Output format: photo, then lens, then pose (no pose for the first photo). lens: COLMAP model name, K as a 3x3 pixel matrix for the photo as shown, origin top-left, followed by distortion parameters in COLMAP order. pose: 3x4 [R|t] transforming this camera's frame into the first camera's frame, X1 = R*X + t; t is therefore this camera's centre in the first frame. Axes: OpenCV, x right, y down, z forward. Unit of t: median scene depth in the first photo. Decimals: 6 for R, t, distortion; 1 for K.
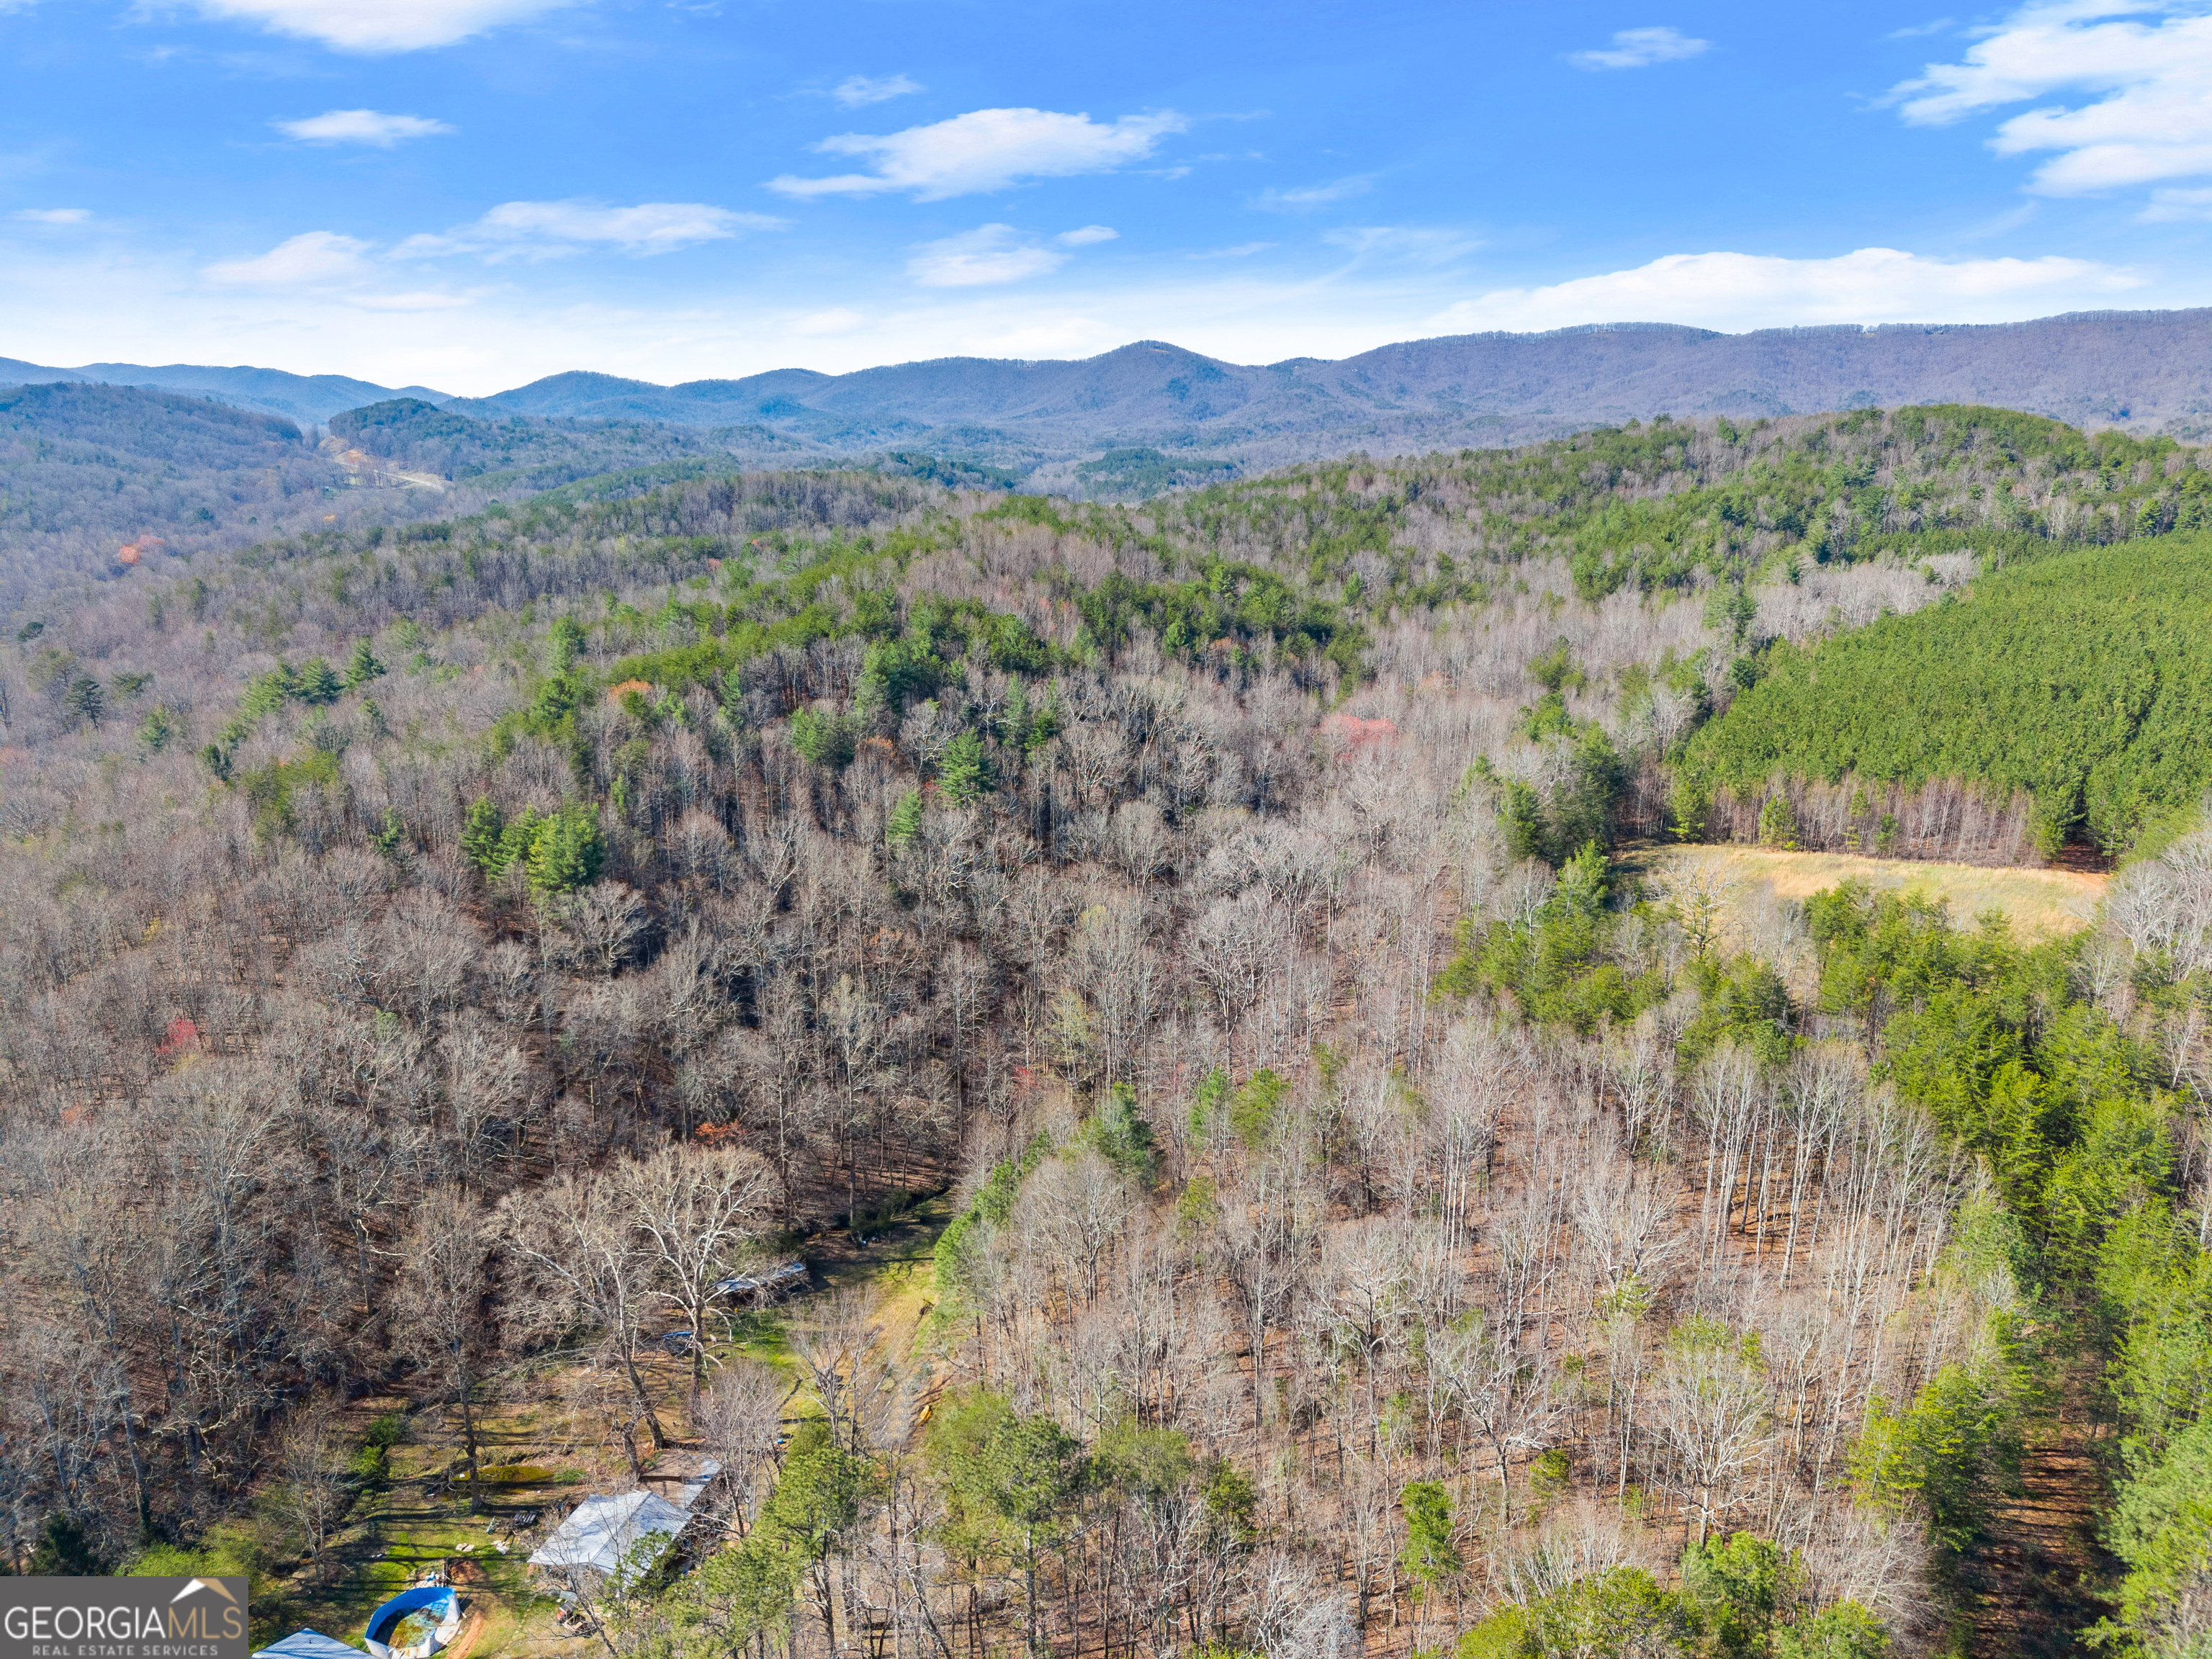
lens RADIAL K [[1480.0, 0, 1108.5], [0, 1480.0, 830.1], [0, 0, 1]] dist [0.020665, -0.020572]
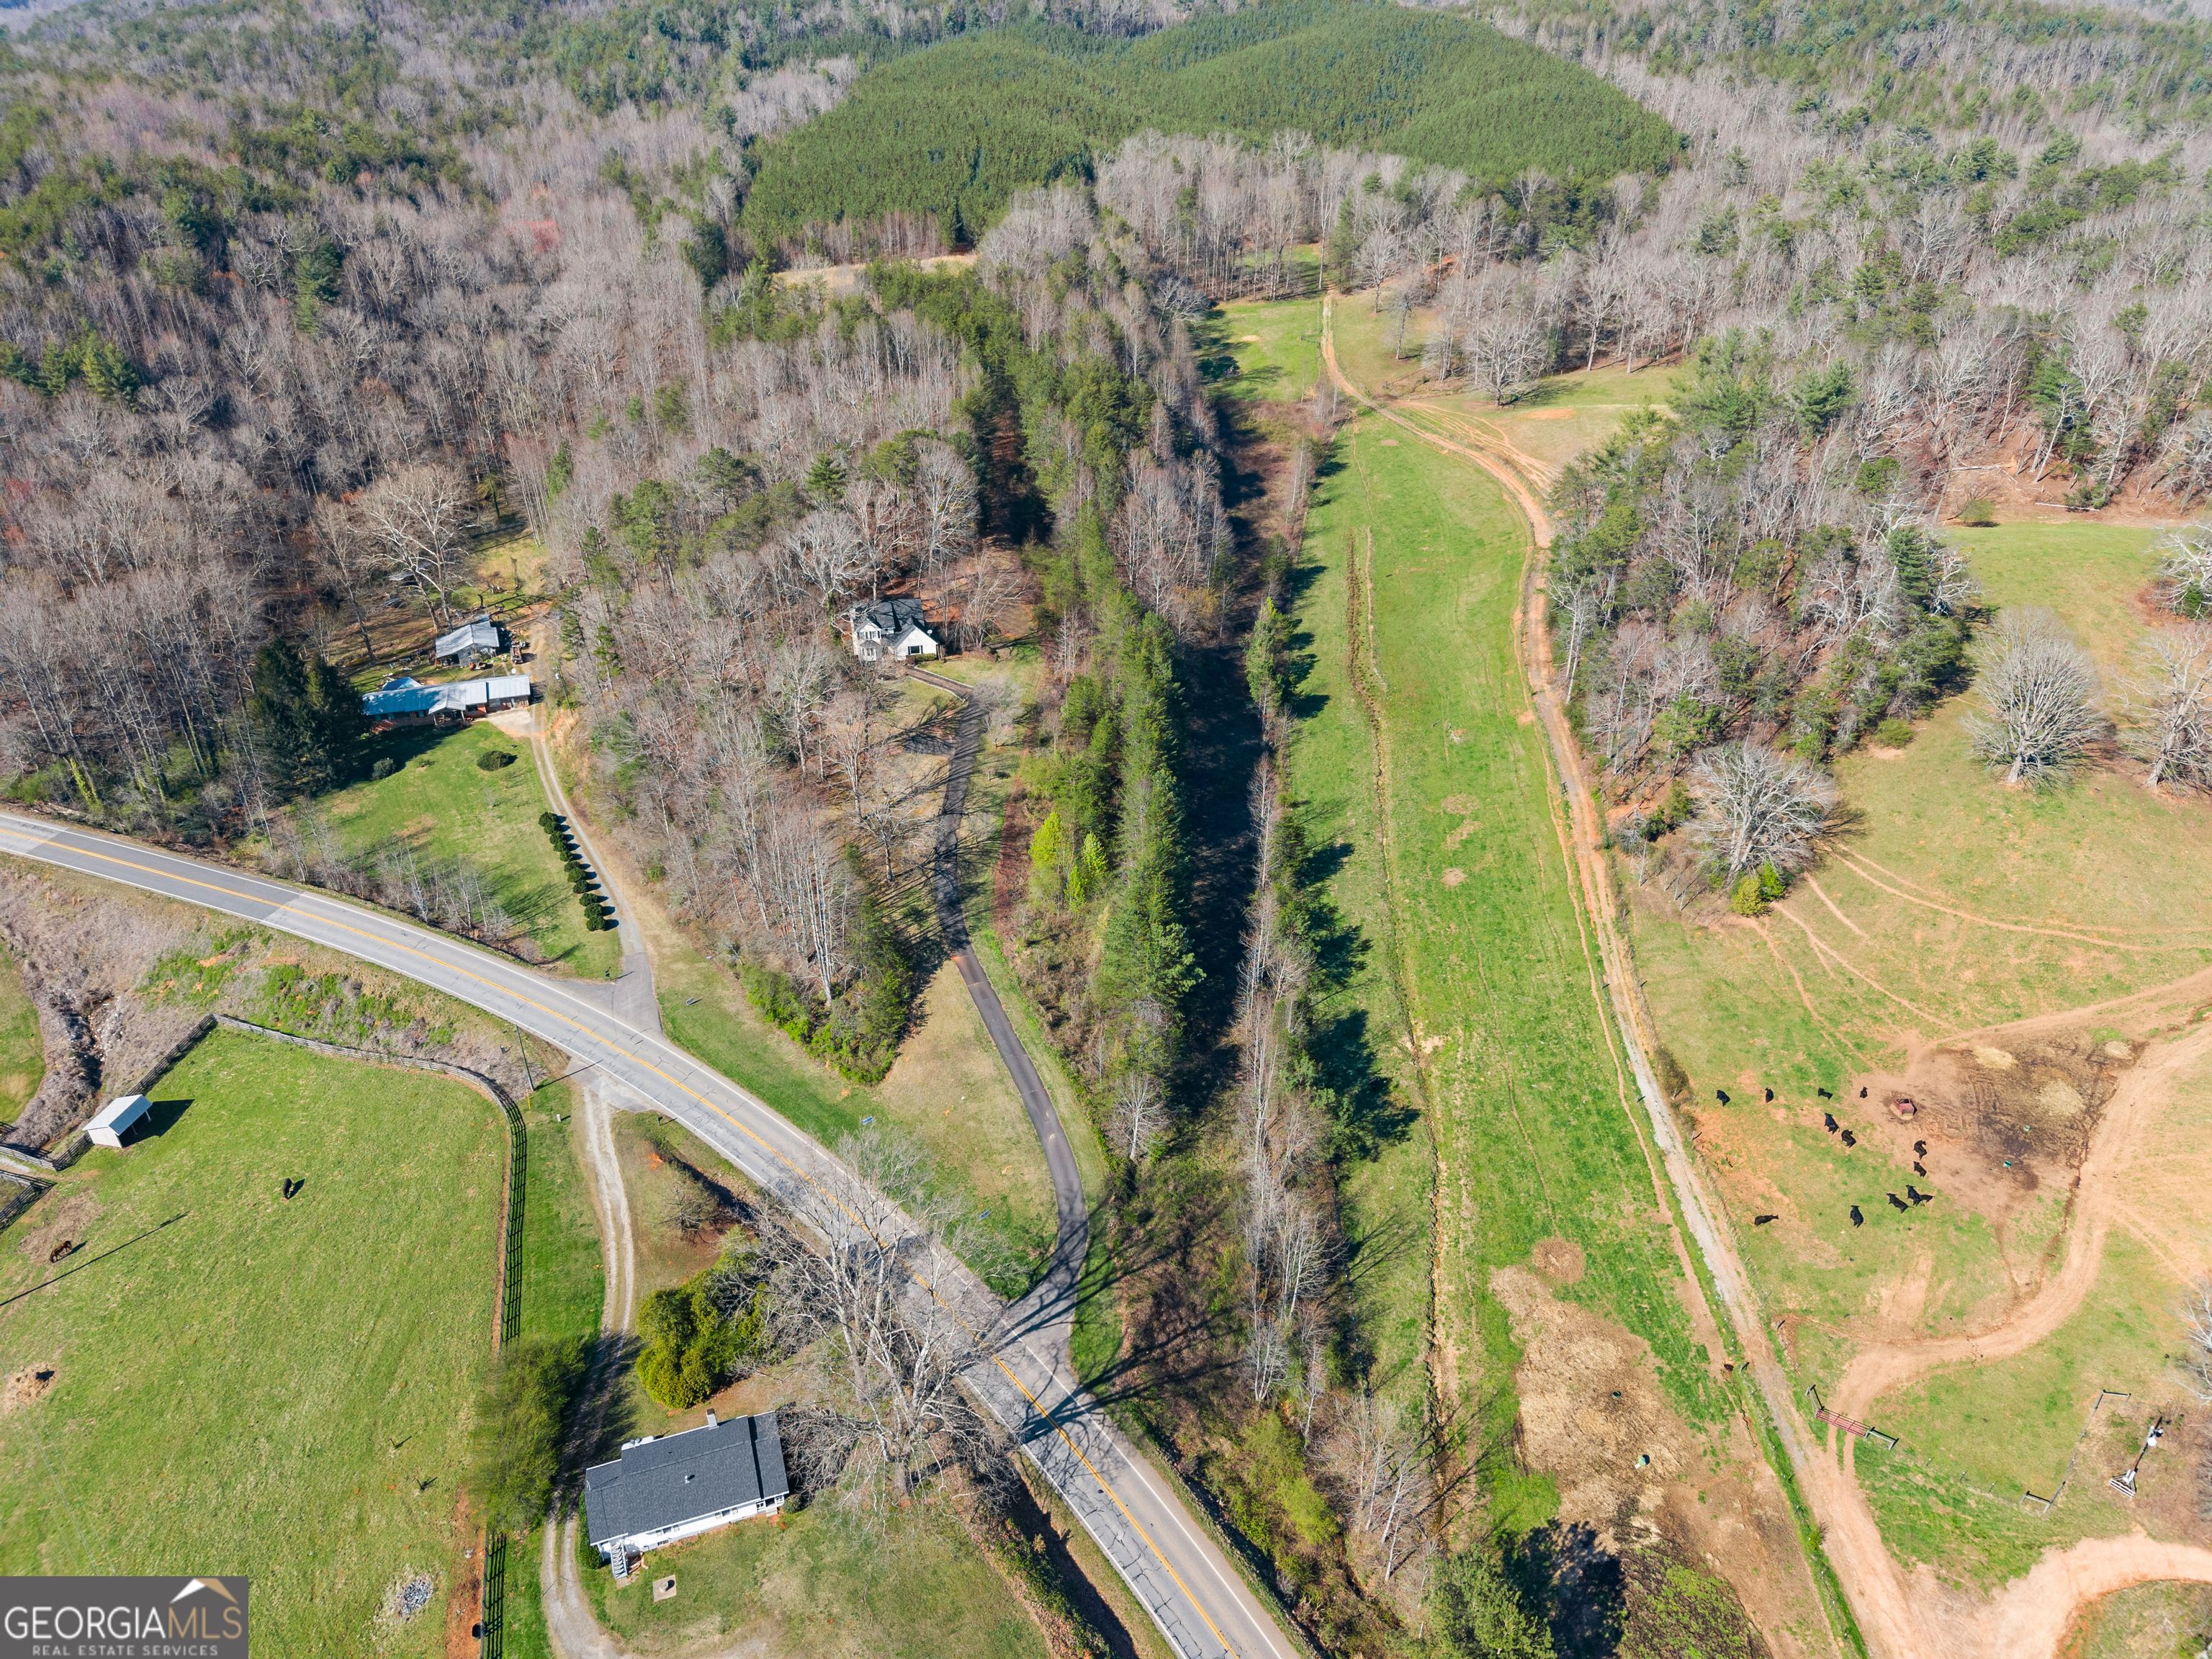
lens RADIAL K [[1481.0, 0, 1108.5], [0, 1481.0, 830.3], [0, 0, 1]] dist [0.018660, -0.016634]
pose [[0.765239, -0.343735, 0.544294, -0.167639], [0.168101, 0.922873, 0.346479, 0.027270], [-0.621411, -0.173643, 0.764000, -0.235132]]
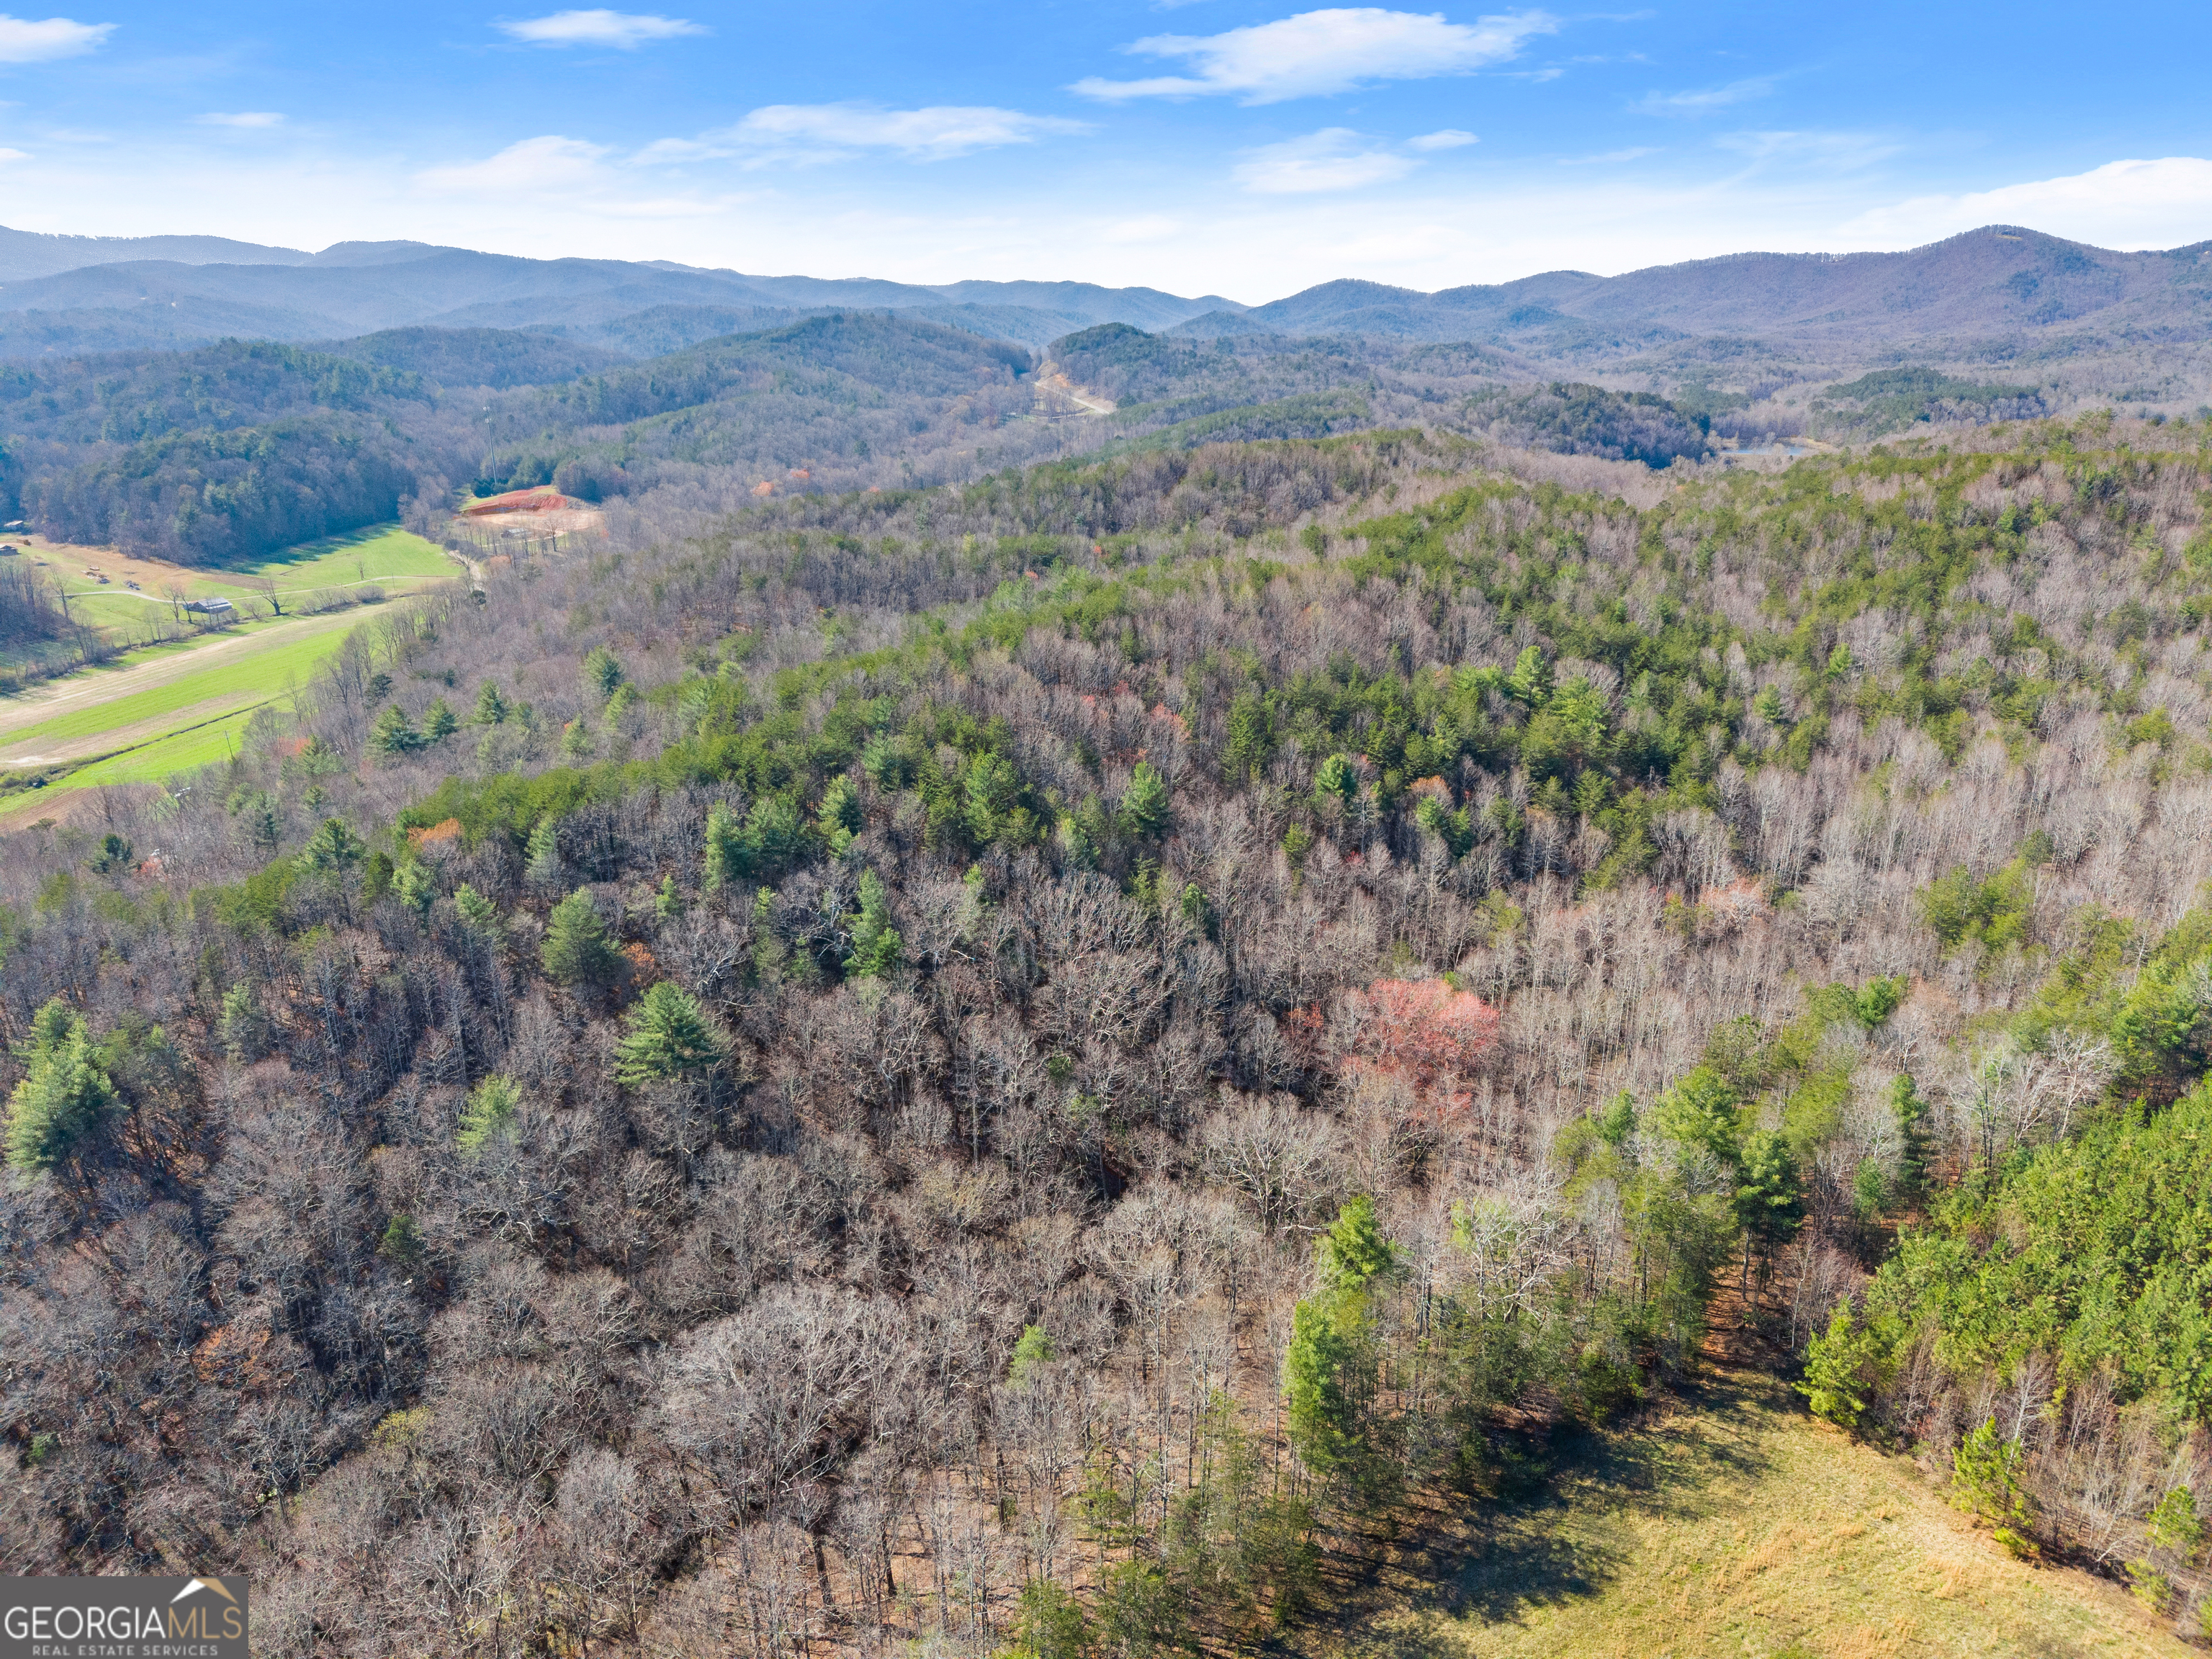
lens RADIAL K [[1480.0, 0, 1108.5], [0, 1480.0, 830.1], [0, 0, 1]] dist [0.020665, -0.020572]
pose [[0.875985, 0.147424, -0.459256, 0.144126], [-0.118794, 0.988758, 0.090810, -0.080813], [0.467480, -0.024991, 0.883650, 0.167129]]
